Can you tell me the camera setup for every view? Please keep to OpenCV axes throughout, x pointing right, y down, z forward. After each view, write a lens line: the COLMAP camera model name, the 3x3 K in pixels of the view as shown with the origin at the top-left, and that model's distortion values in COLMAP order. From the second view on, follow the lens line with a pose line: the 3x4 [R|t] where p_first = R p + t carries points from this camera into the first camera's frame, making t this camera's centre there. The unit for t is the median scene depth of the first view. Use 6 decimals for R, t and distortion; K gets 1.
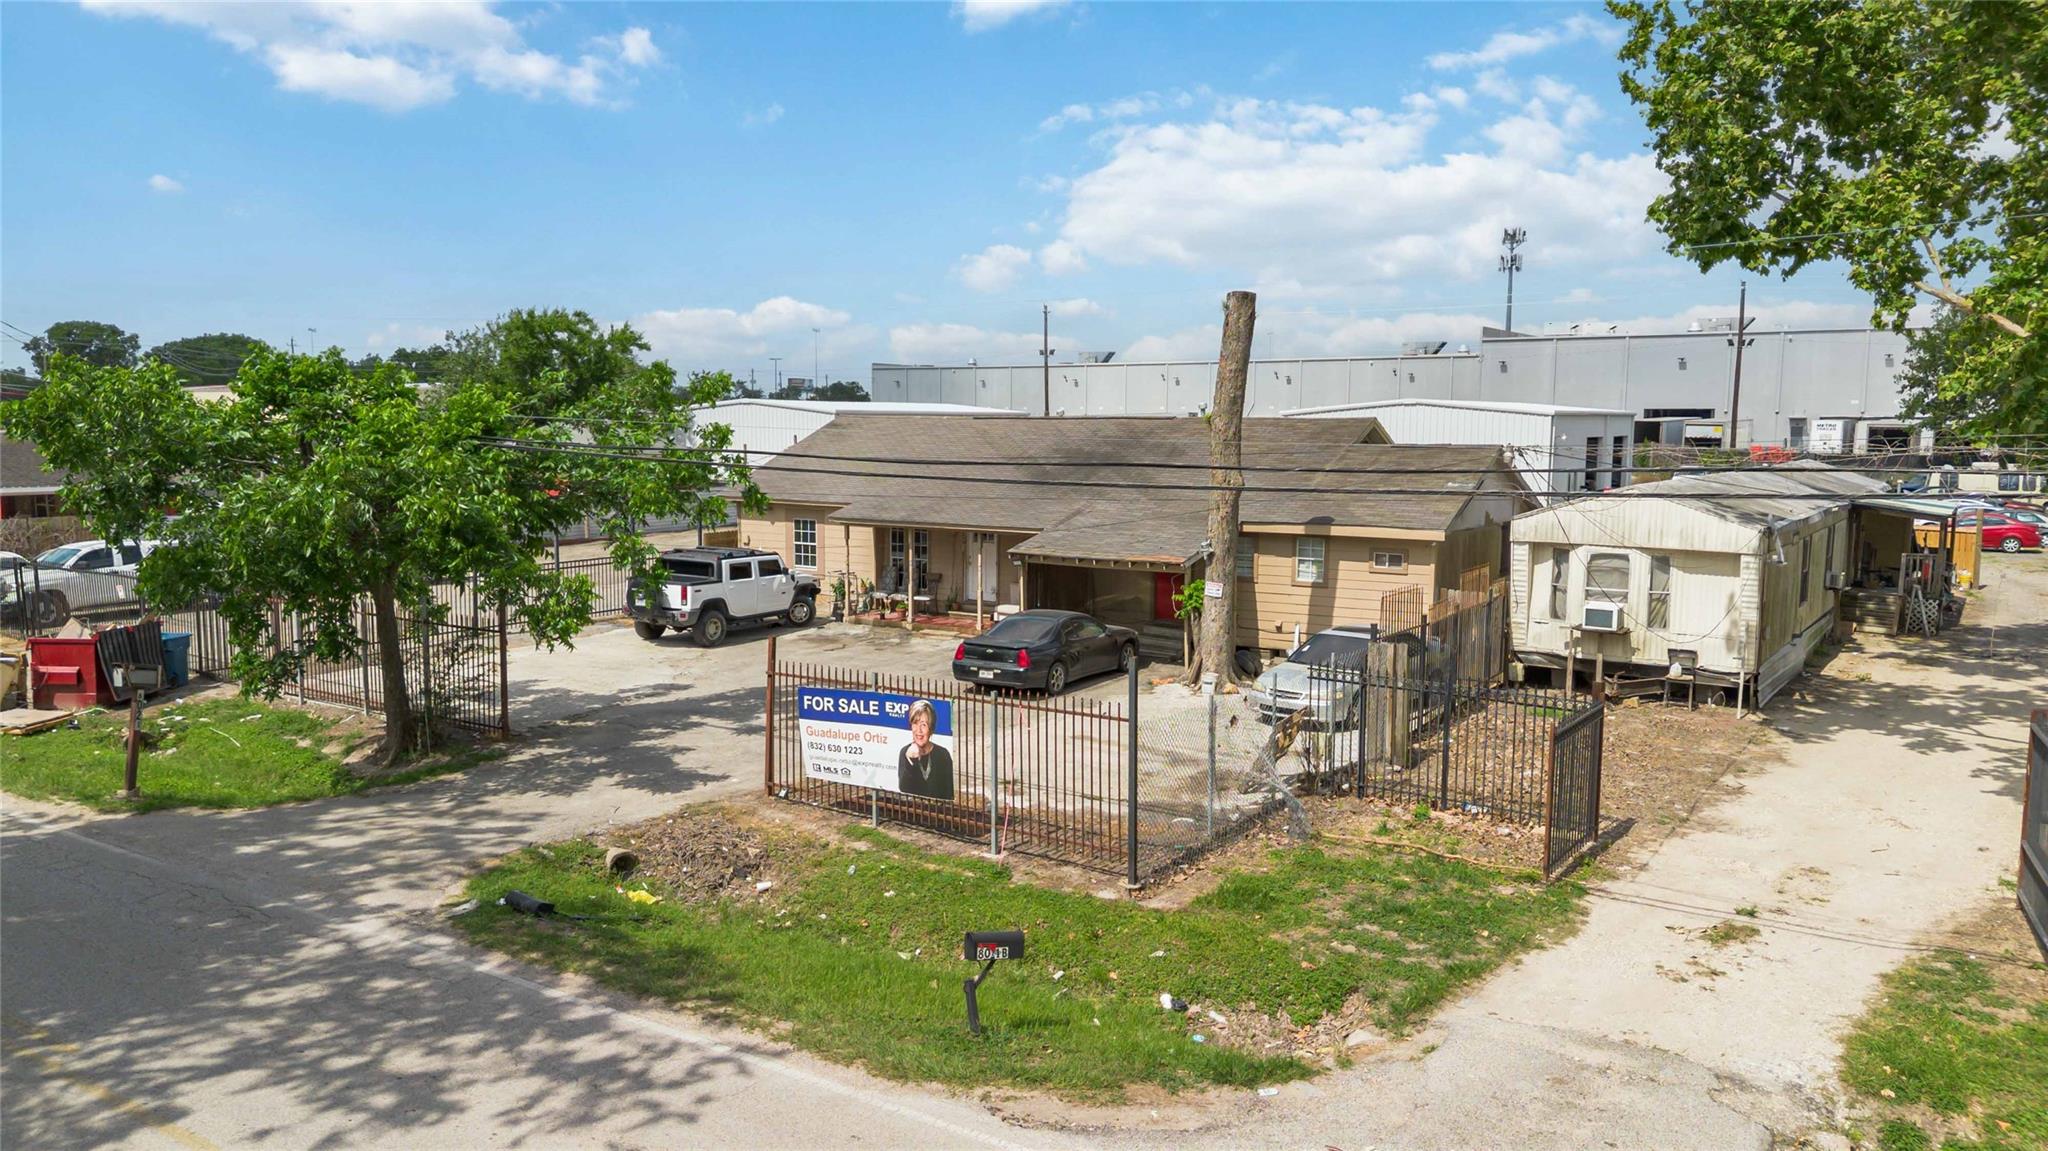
lens RADIAL K [[1444.3, 0, 1012.7], [0, 1444.3, 564.0], [0, 0, 1]] dist [0.070541, -0.086327]
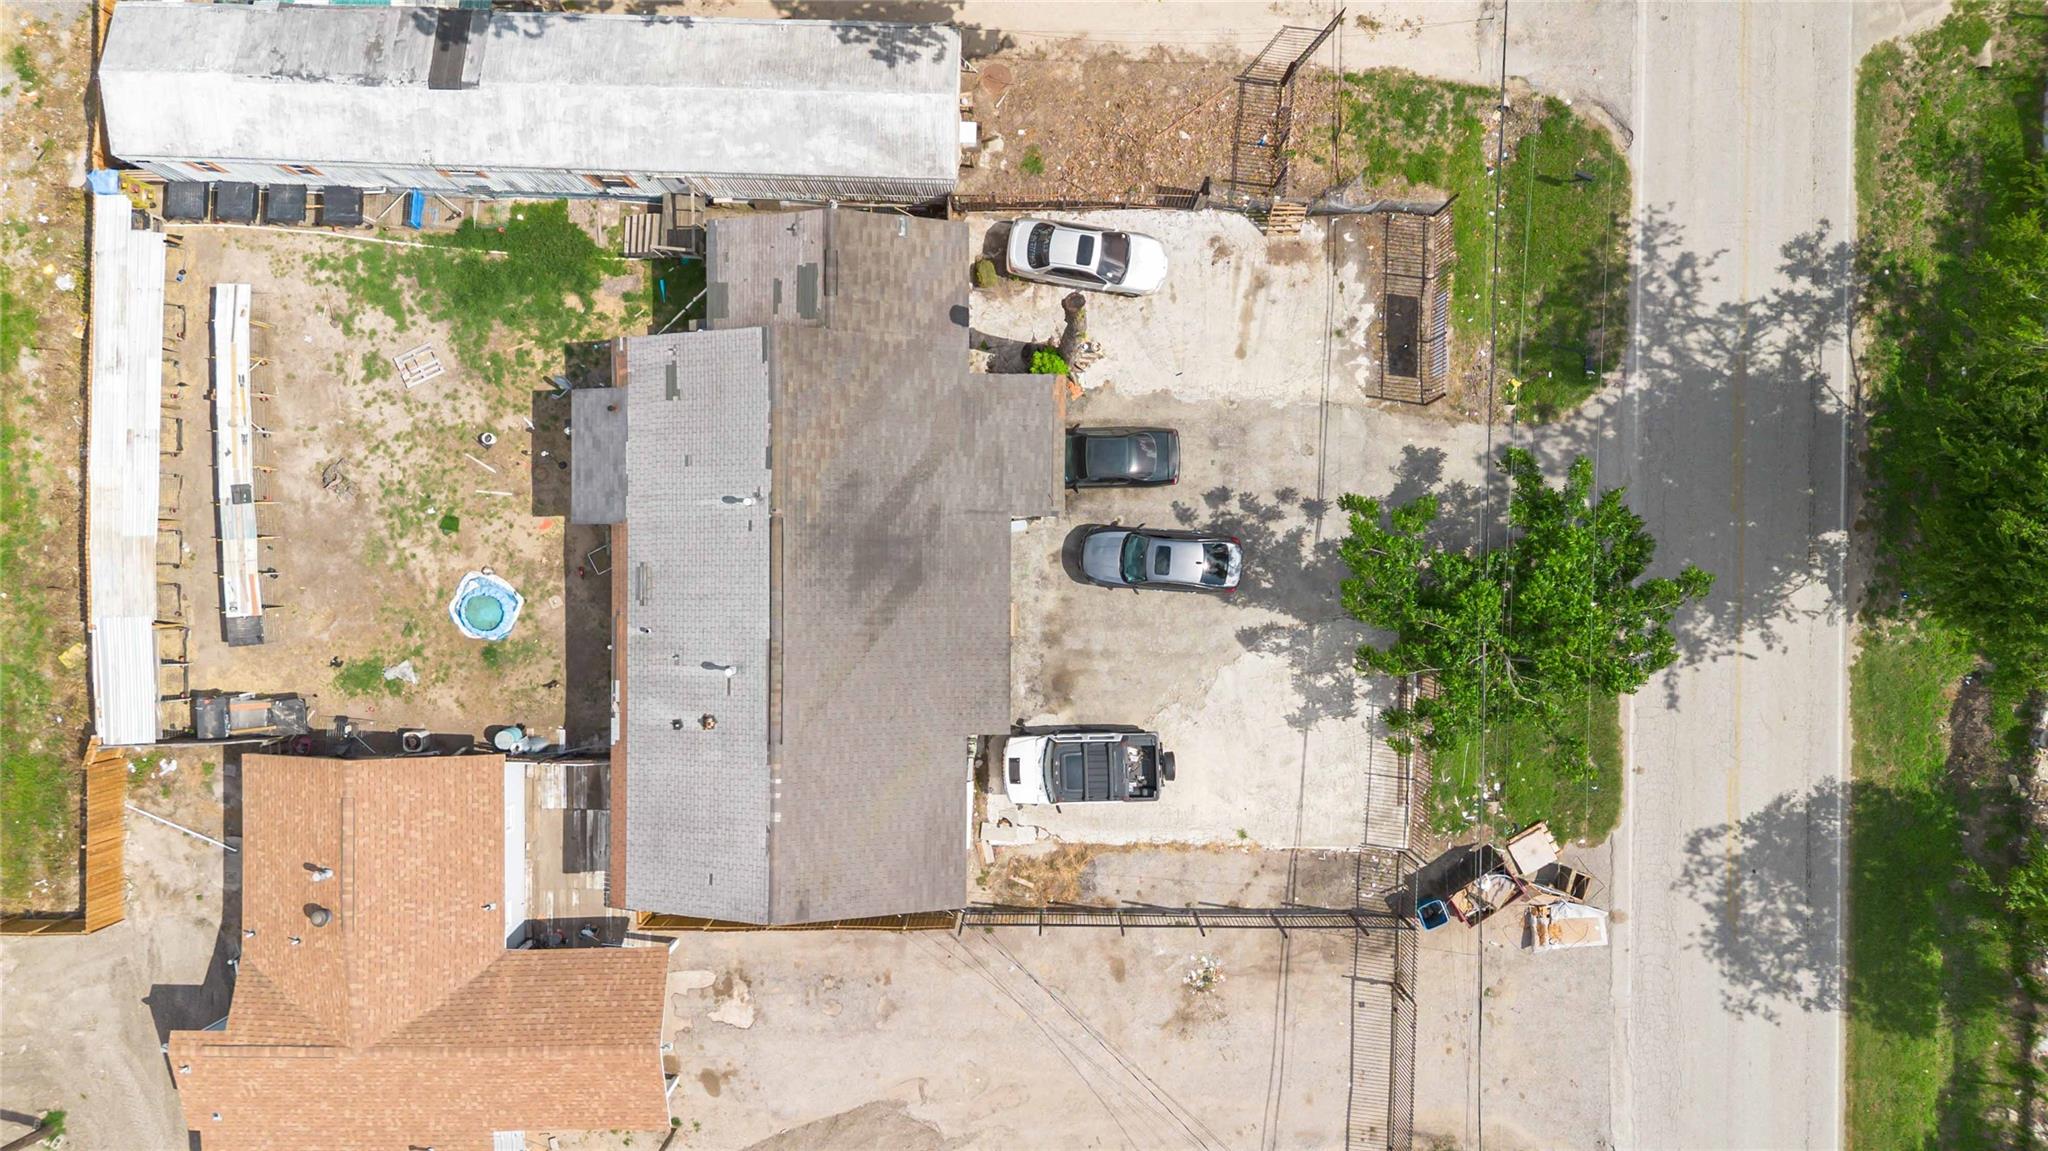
lens RADIAL K [[1444.3, 0, 1012.7], [0, 1444.3, 564.0], [0, 0, 1]] dist [0.070541, -0.086327]
pose [[-0.549832, -0.835265, -0.004202, -0.015696], [0.096738, -0.068675, 0.992938, -2.316168], [-0.829655, 0.545542, 0.118561, 1.504661]]
